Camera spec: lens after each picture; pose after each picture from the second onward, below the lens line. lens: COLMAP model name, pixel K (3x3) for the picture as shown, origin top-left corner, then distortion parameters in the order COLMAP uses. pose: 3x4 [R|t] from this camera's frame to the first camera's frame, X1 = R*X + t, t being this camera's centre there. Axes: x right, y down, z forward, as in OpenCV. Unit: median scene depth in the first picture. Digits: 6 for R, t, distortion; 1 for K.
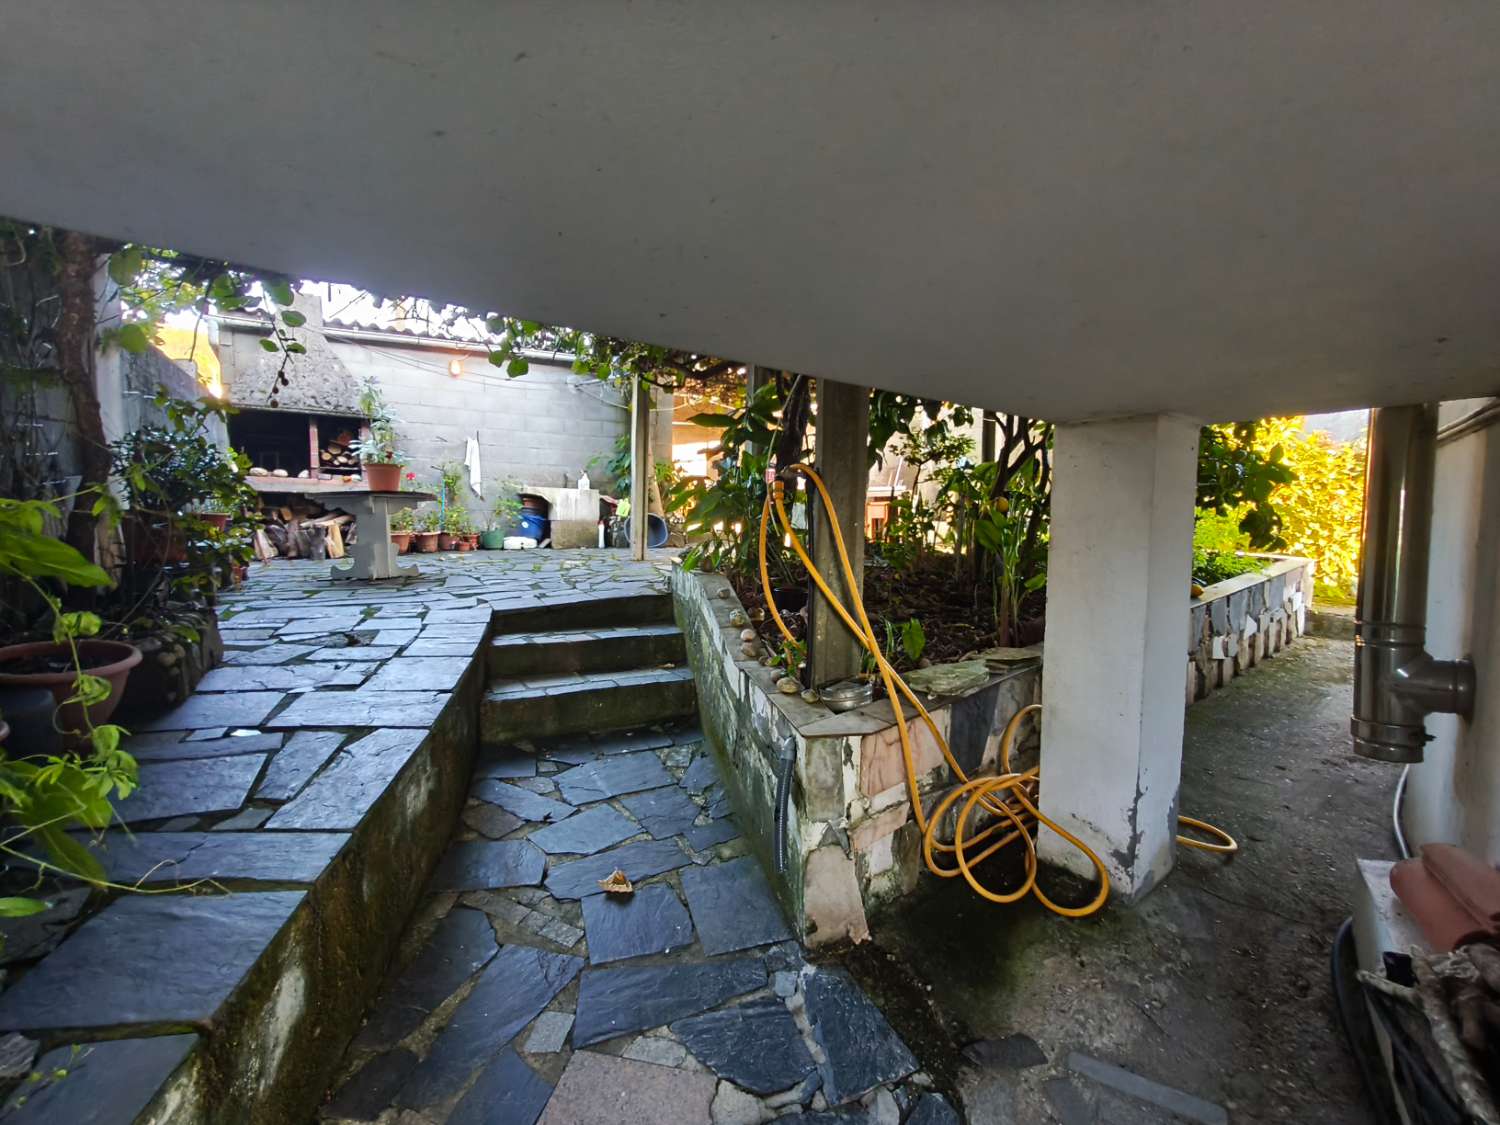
lens RADIAL K [[684.4, 0, 748.6], [0, 684.4, 559.7], [0, 0, 1]] dist [0.004203, 0.001979]
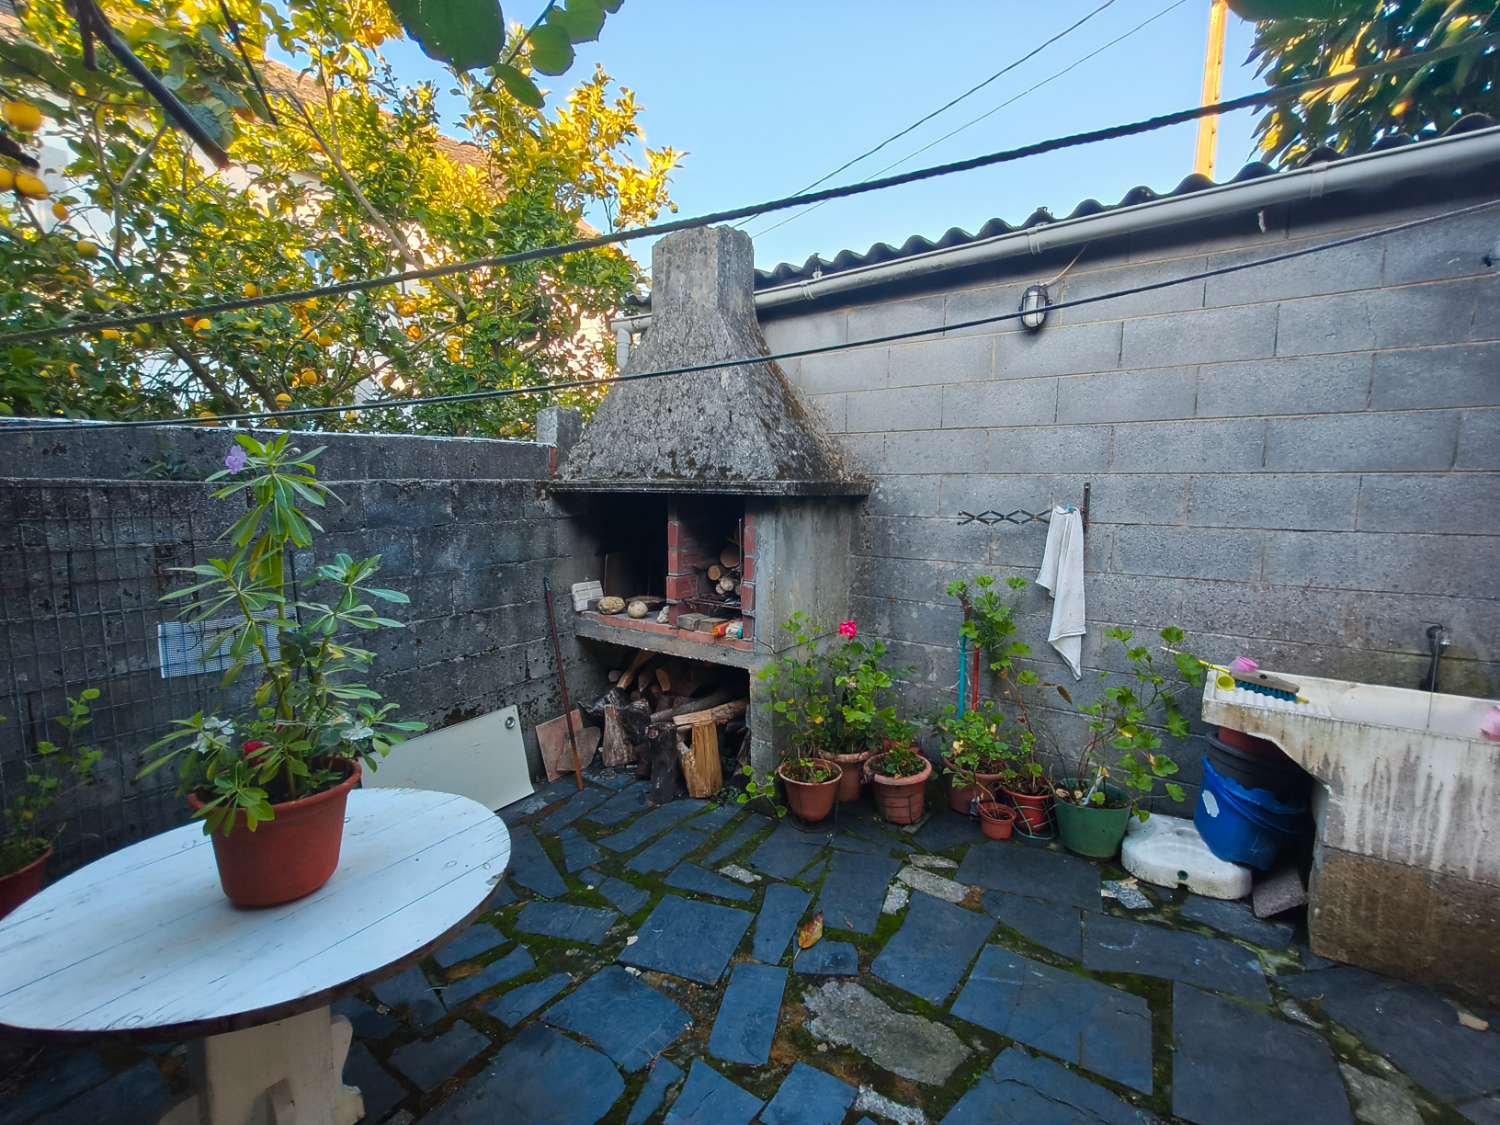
lens RADIAL K [[684.4, 0, 750.2], [0, 684.4, 568.1], [0, 0, 1]] dist [0.004203, 0.001979]
pose [[0.426769, 0.097489, -0.899091, -0.162870], [-0.045404, 0.995229, 0.086362, -0.171655], [0.903220, 0.003966, 0.429159, 0.720560]]
